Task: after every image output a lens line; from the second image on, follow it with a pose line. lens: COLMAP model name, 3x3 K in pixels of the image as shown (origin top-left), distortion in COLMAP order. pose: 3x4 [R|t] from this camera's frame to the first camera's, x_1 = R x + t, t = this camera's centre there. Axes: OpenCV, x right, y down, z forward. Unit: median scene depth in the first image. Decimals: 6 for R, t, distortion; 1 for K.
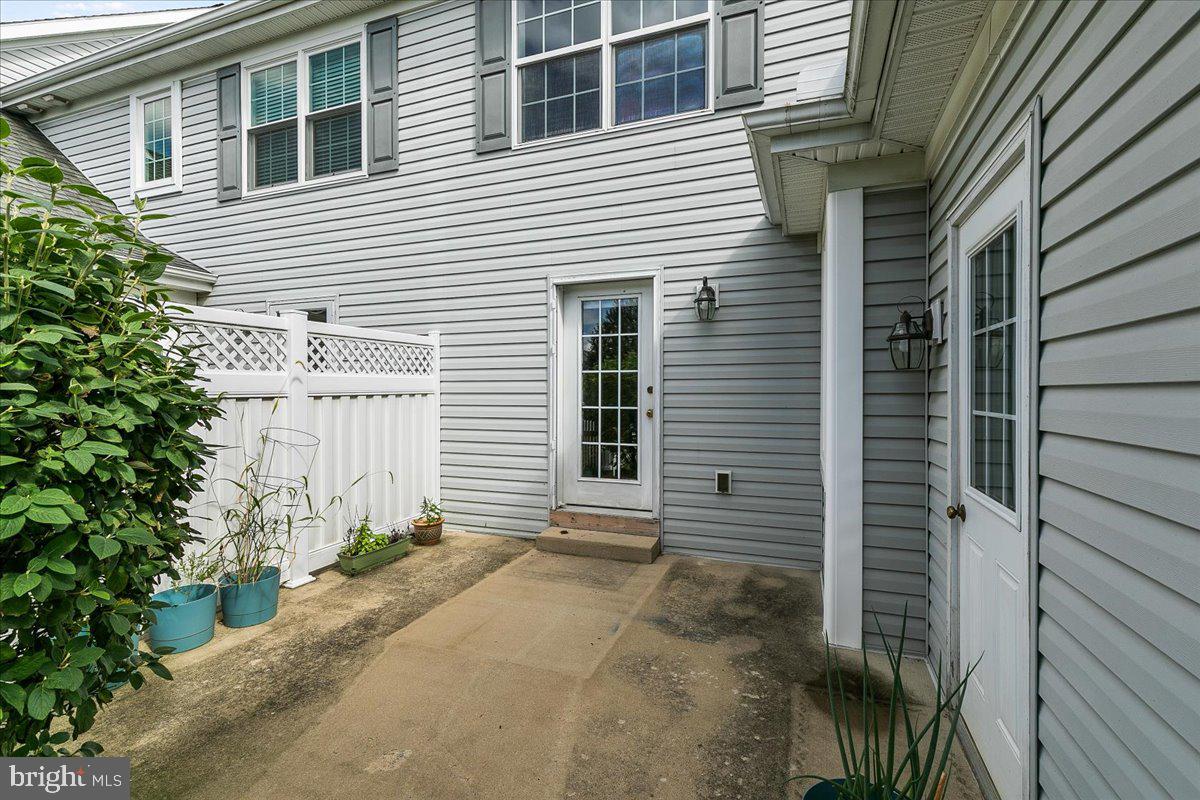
lens RADIAL K [[540.2, 0, 606.9], [0, 540.2, 399.0], [0, 0, 1]] dist [0.010842, -0.000171]
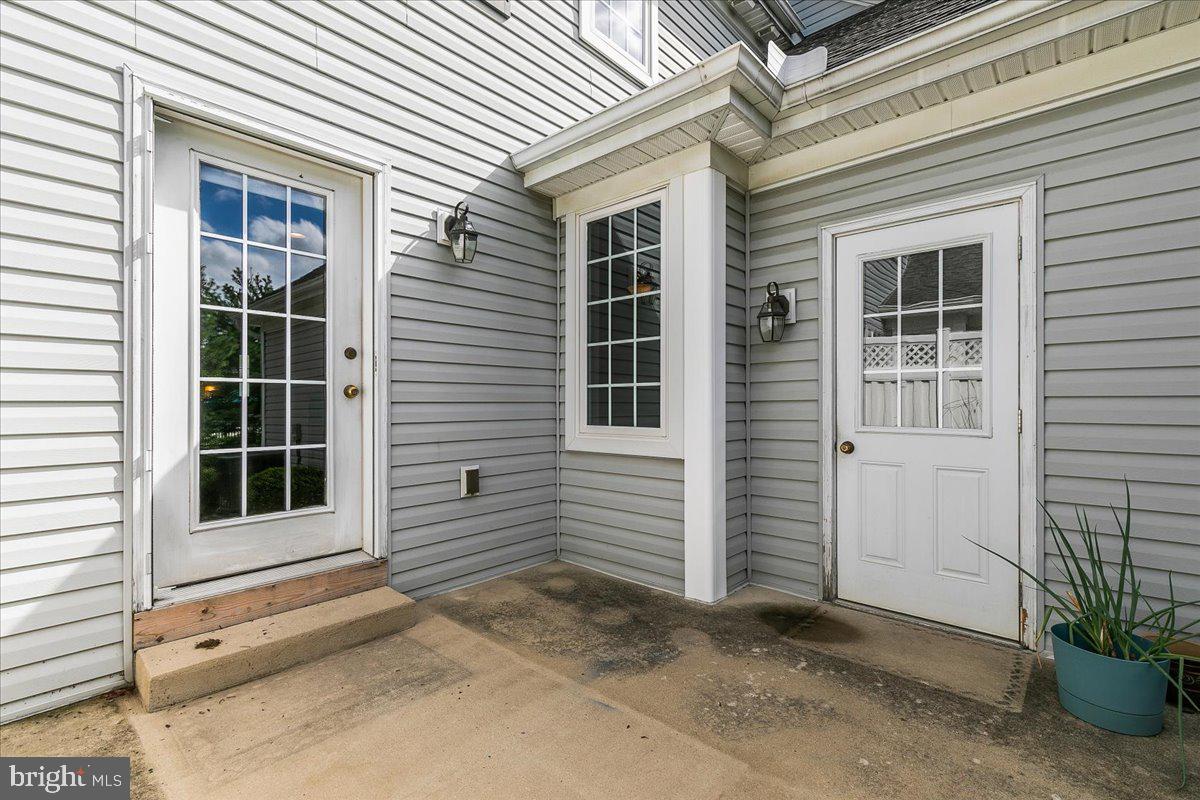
lens RADIAL K [[540.2, 0, 601.9], [0, 540.2, 401.7], [0, 0, 1]] dist [0.010842, -0.000171]
pose [[0.360227, 0.001261, 0.932864, -0.393108], [0.012860, 0.999897, -0.006317, 0.045913], [-0.932776, 0.014272, 0.360174, 0.514385]]
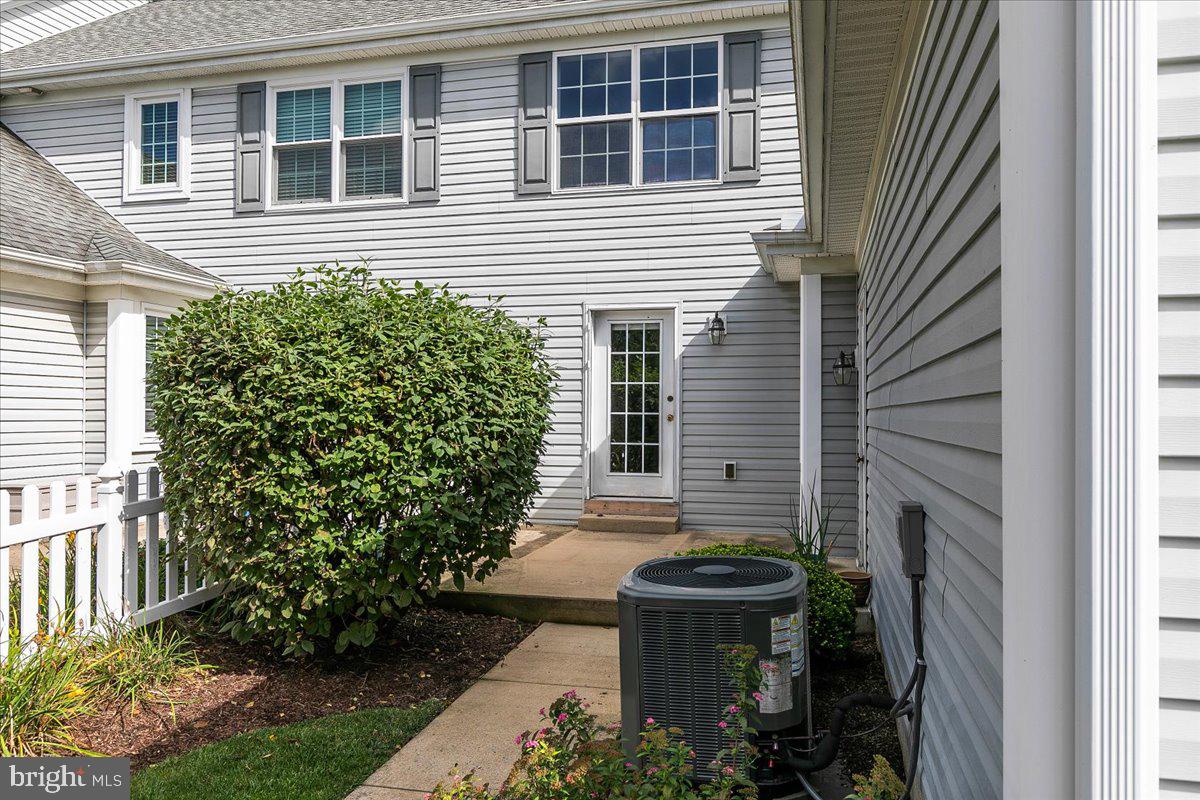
lens RADIAL K [[898.9, 0, 596.0], [0, 898.9, 402.2], [0, 0, 1]] dist [0.011772, 0.002836]
pose [[0.994402, 0.006838, 0.105442, -0.302122], [-0.004151, 0.999662, -0.025684, 0.044311], [-0.105582, 0.025102, 0.994094, -1.007158]]
